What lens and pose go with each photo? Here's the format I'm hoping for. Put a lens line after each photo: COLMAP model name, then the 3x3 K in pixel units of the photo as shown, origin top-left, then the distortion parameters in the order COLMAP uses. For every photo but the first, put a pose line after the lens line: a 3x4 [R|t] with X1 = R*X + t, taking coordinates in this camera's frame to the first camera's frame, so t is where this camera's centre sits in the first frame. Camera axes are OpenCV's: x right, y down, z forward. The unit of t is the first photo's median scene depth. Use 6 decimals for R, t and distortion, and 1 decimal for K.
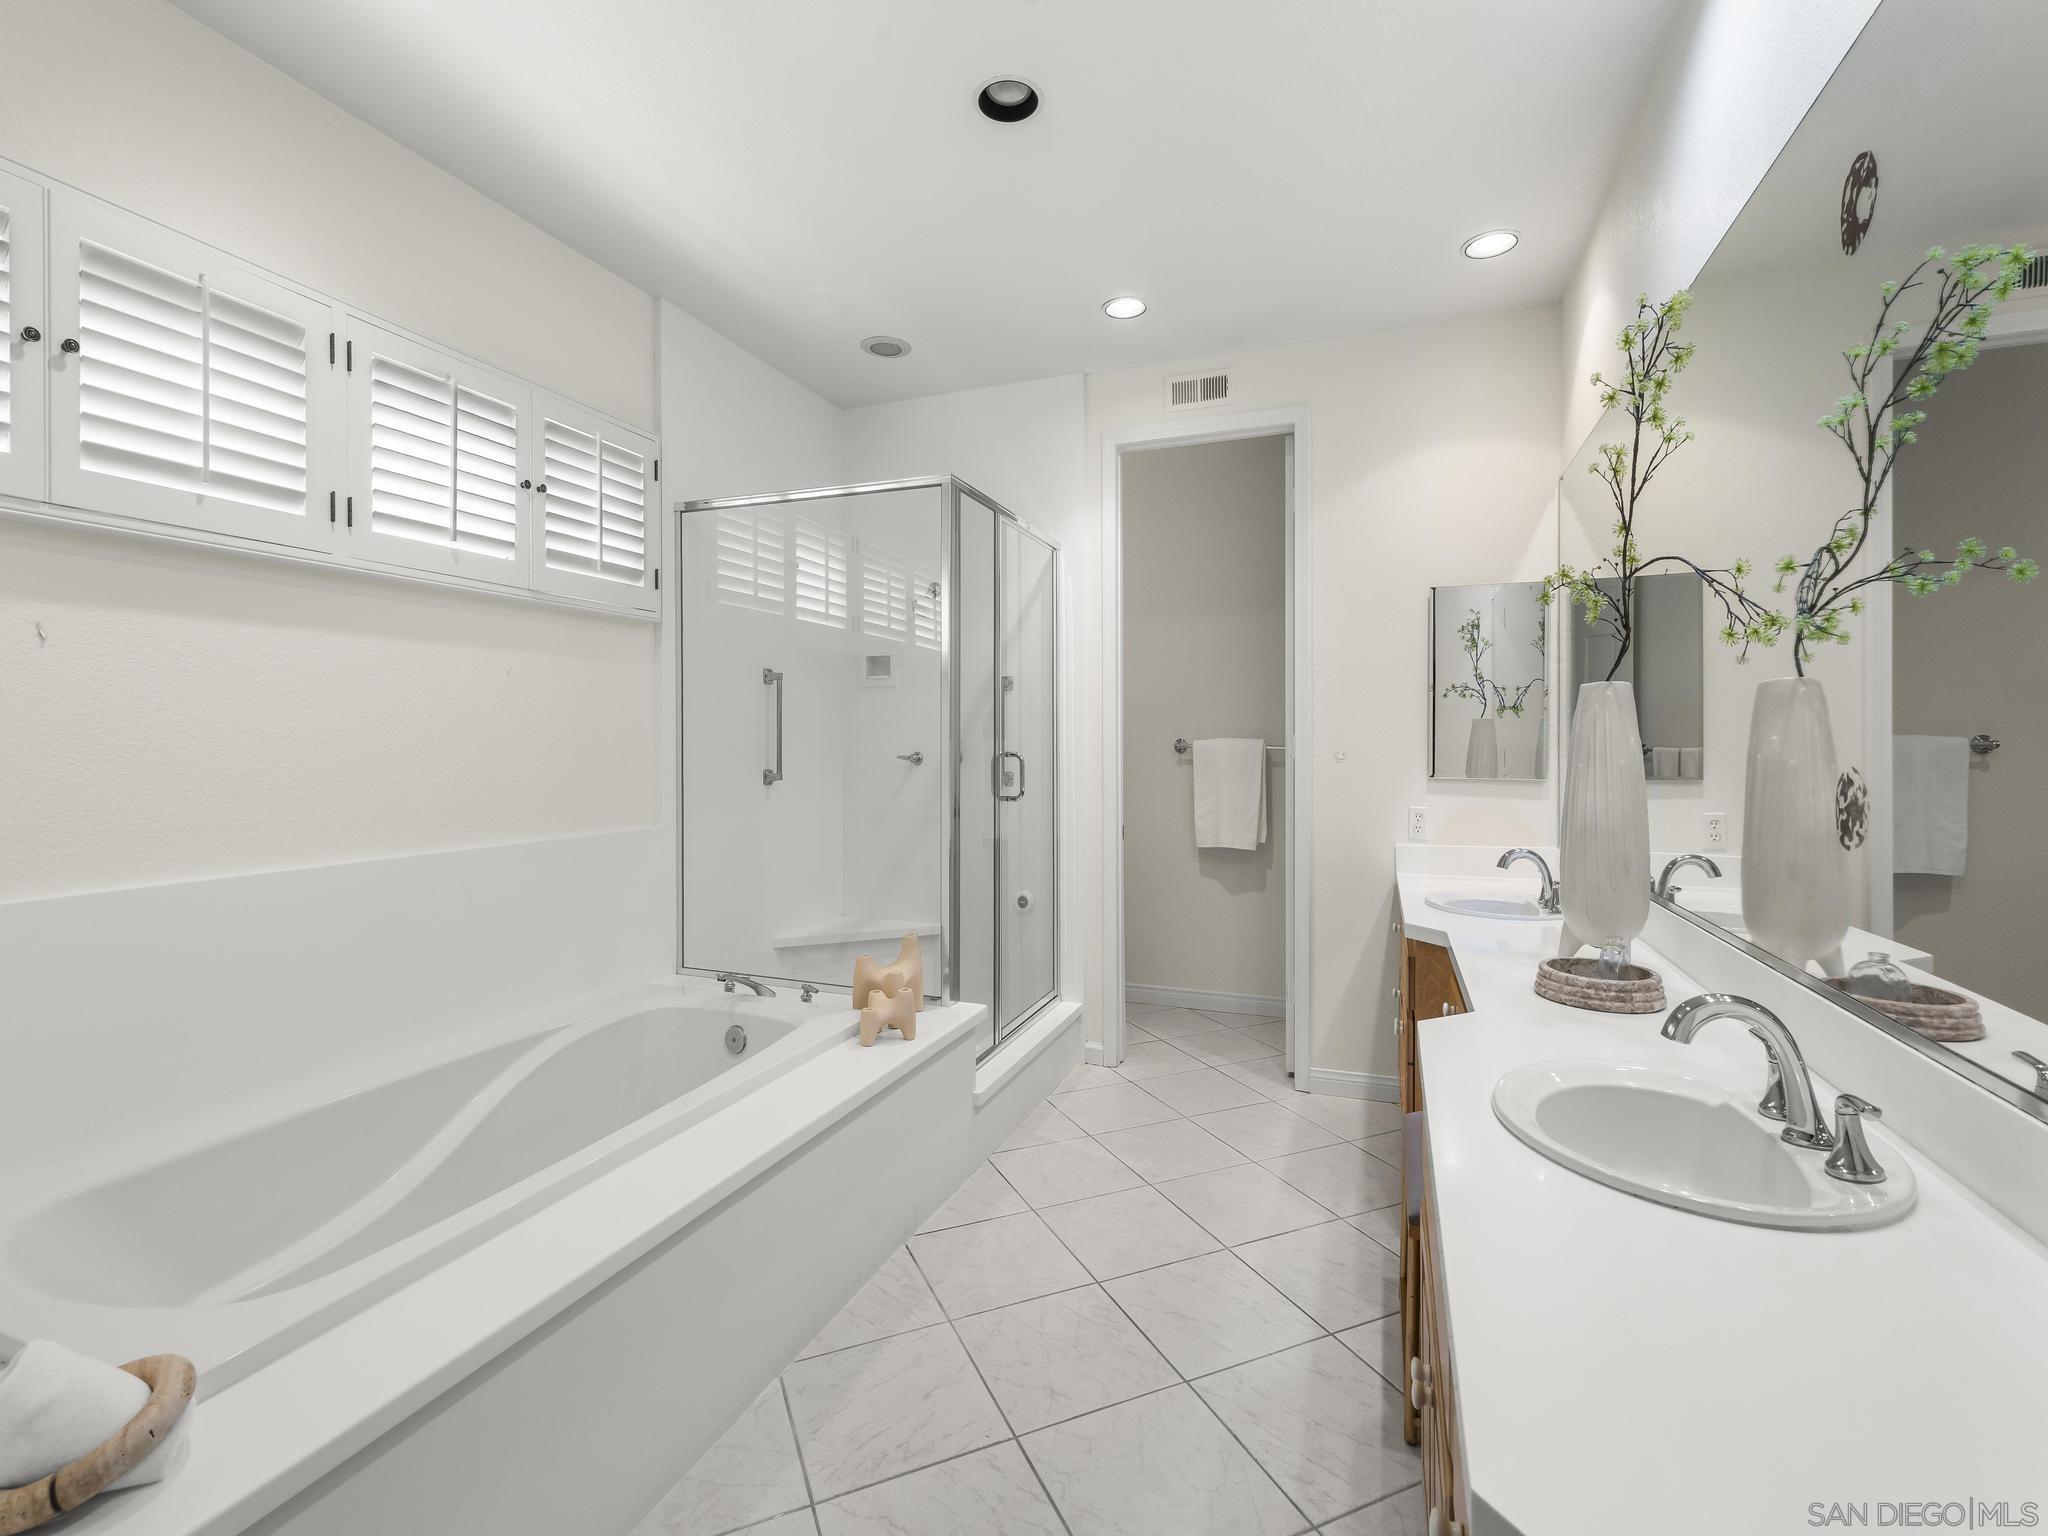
lens RADIAL K [[921.4, 0, 1021.1], [0, 921.4, 742.8], [0, 0, 1]] dist [-0.005884, 0.000740]
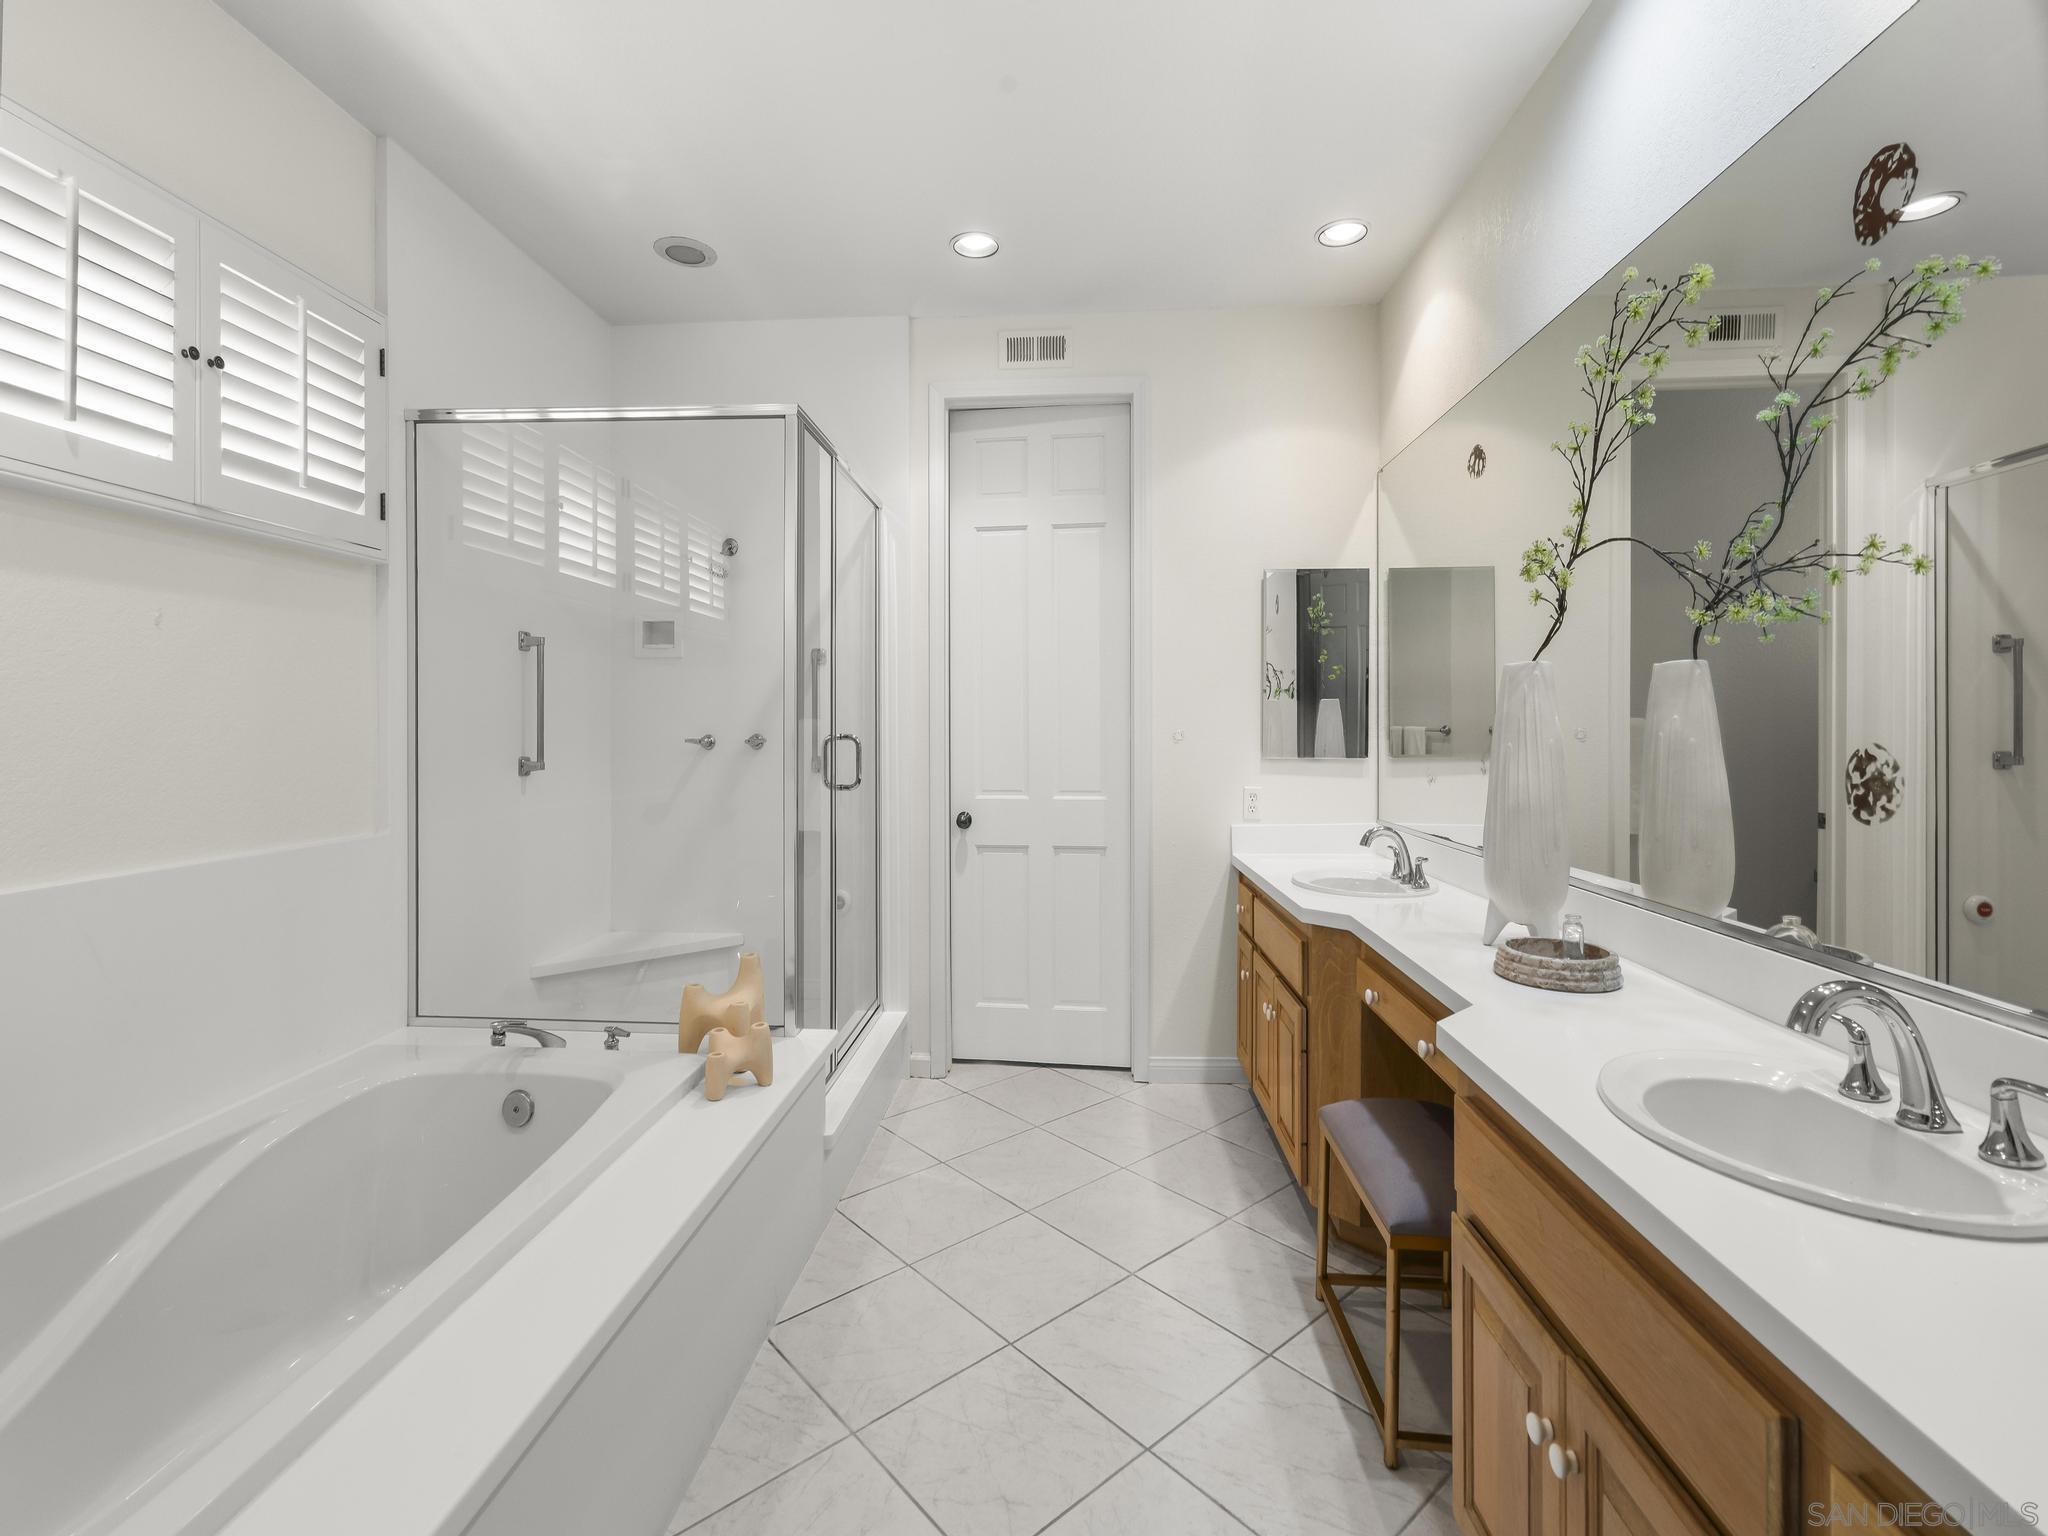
lens RADIAL K [[927.3, 0, 1019.6], [0, 927.3, 723.3], [0, 0, 1]] dist [-0.007454, 0.001529]
pose [[0.953931, -0.000740, 0.300025, -0.133647], [0.001288, 0.999998, -0.001627, 0.001844], [-0.300023, 0.001939, 0.953930, 0.128246]]
